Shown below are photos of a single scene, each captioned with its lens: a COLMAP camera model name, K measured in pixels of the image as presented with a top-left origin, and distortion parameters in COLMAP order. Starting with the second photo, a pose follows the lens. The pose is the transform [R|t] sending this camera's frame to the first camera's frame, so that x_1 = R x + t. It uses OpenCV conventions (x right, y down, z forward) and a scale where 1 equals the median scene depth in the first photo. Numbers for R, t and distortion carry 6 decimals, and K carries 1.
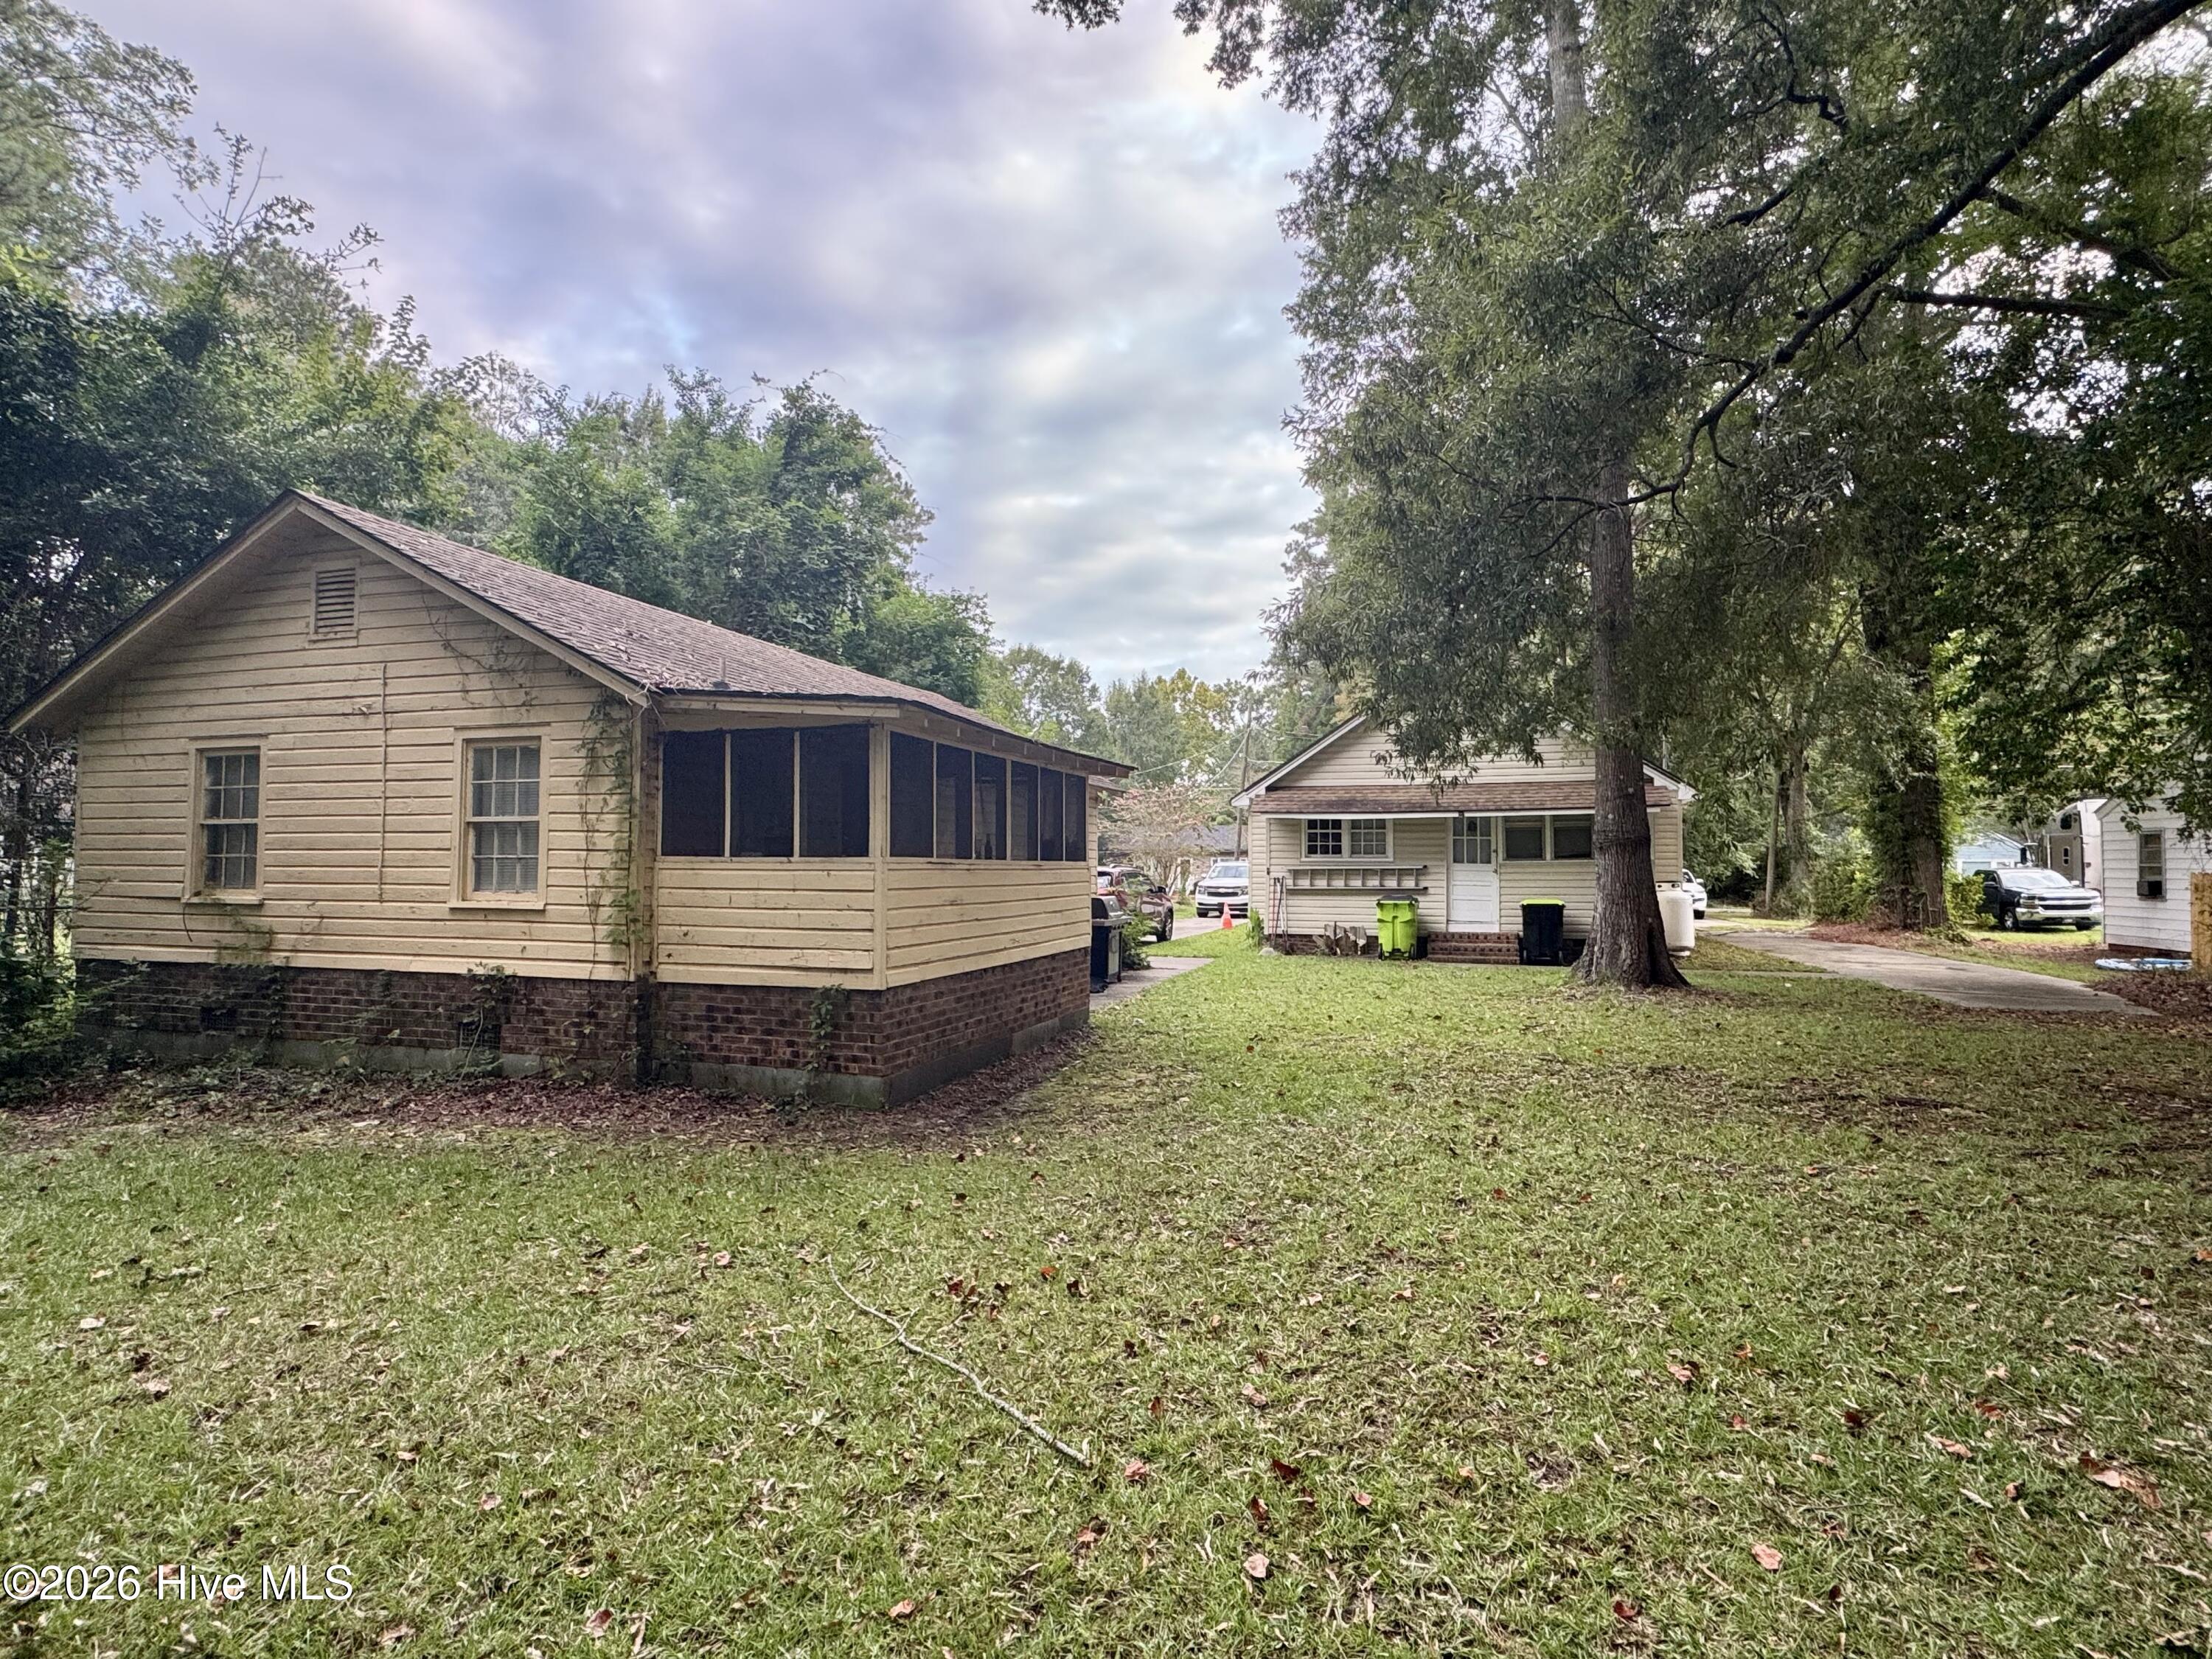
lens RADIAL K [[1148.7, 0, 1105.1], [0, 1148.7, 826.9], [0, 0, 1]] dist [0.000836, 0.000548]
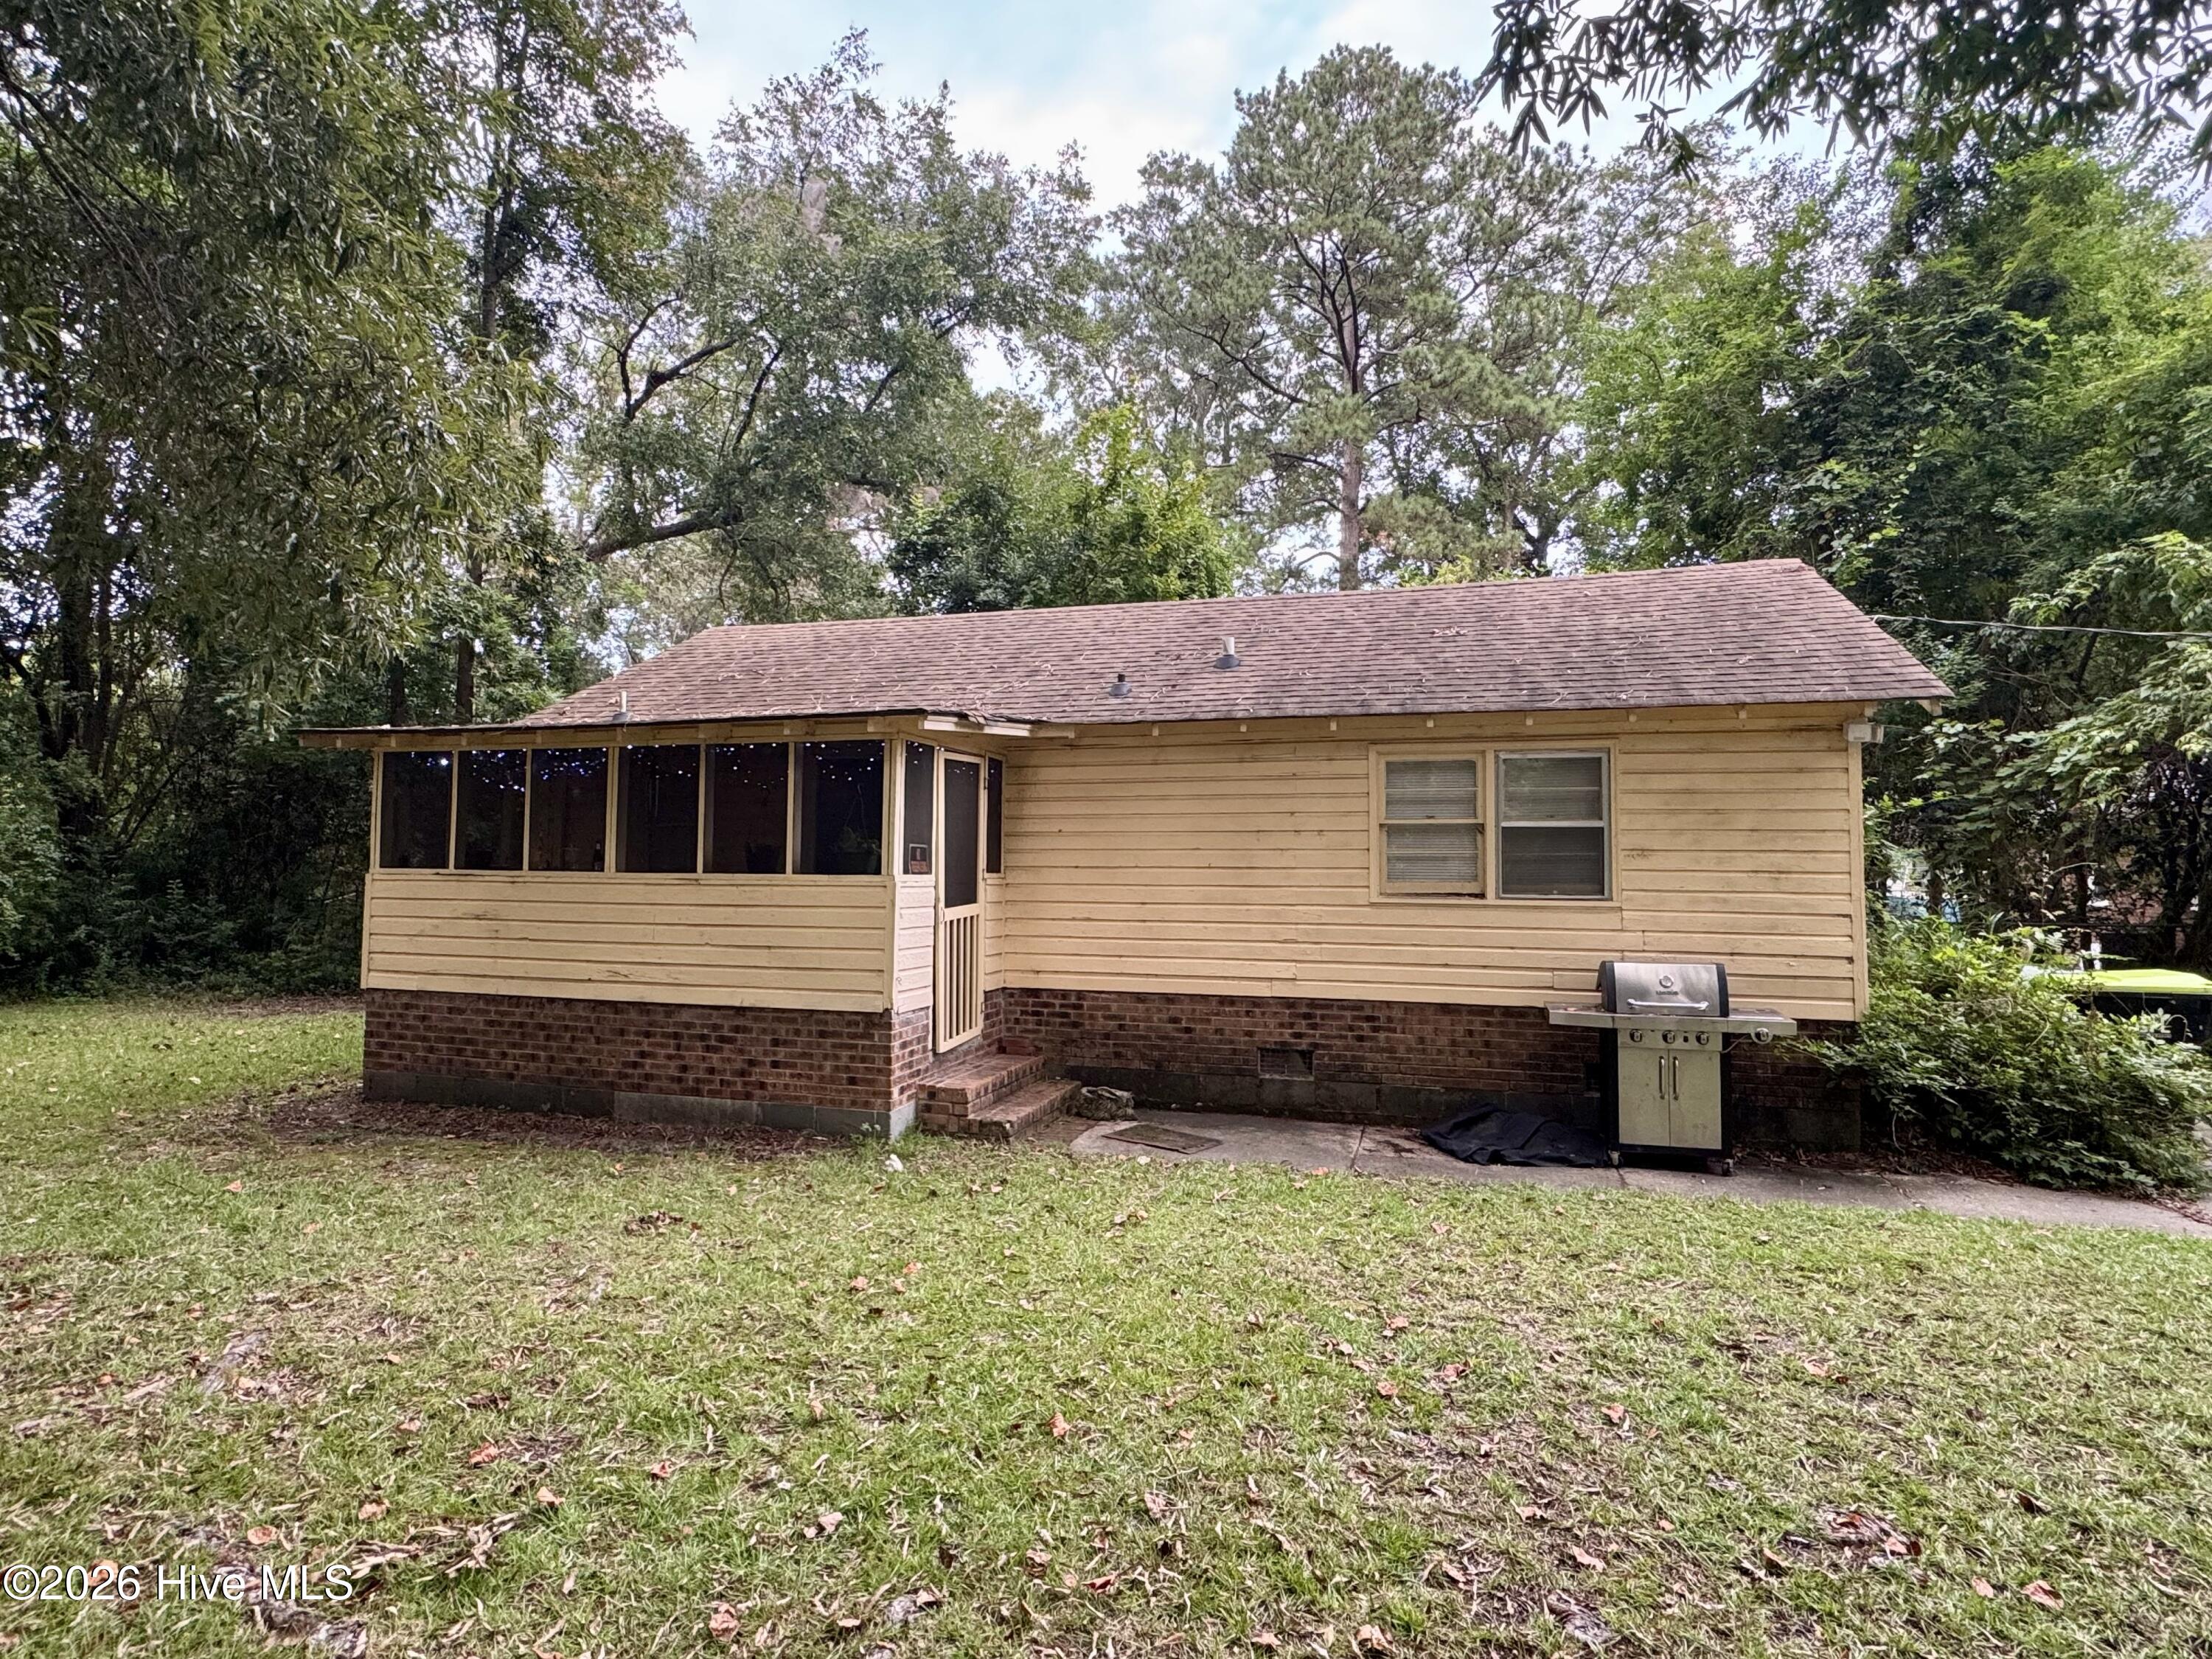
lens RADIAL K [[1148.7, 0, 1104.2], [0, 1148.7, 833.0], [0, 0, 1]] dist [0.000836, 0.000548]
pose [[0.016703, -0.050654, -0.998577, 0.608800], [0.018835, 0.998555, -0.050338, 0.040509], [0.999683, -0.017967, 0.017633, 1.109115]]
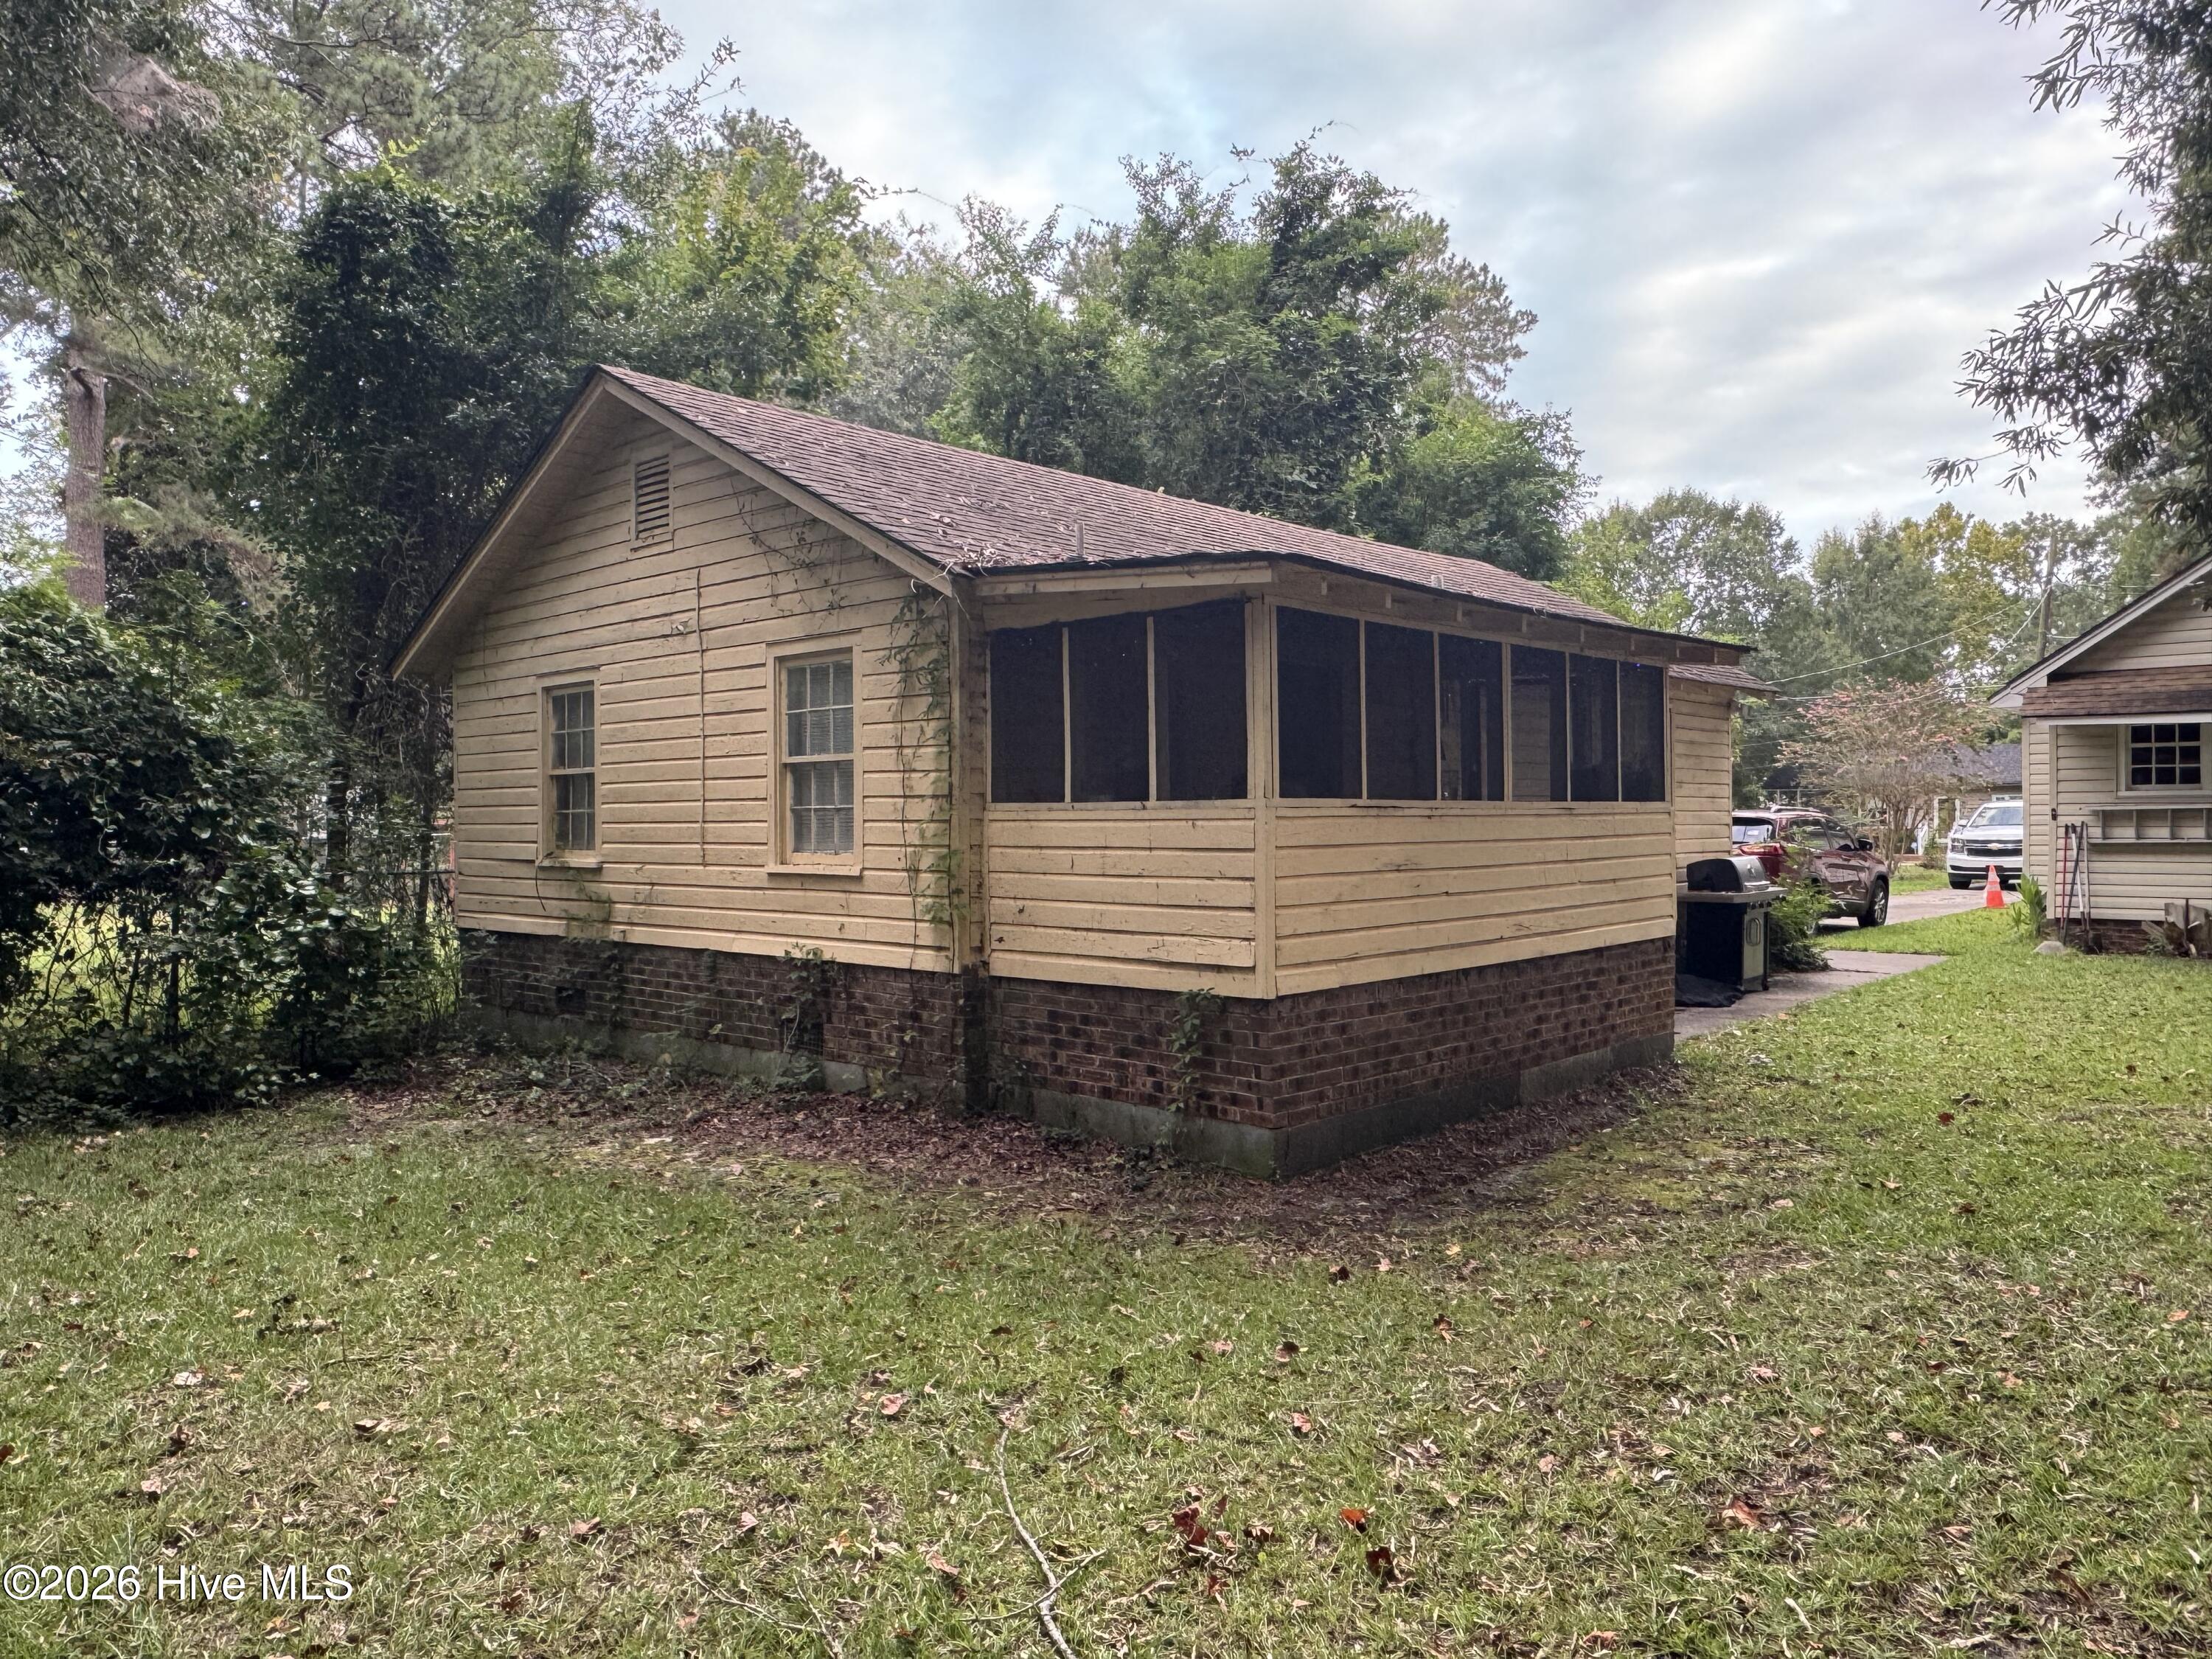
lens RADIAL K [[1539.6, 0, 1102.1], [0, 1539.6, 830.3], [0, 0, 1]] dist [-0.001043, 0.001704]
pose [[0.904123, -0.008737, -0.427184, 0.071575], [0.027383, 0.998920, 0.037525, 0.006177], [0.426394, -0.045625, 0.903386, 0.116758]]
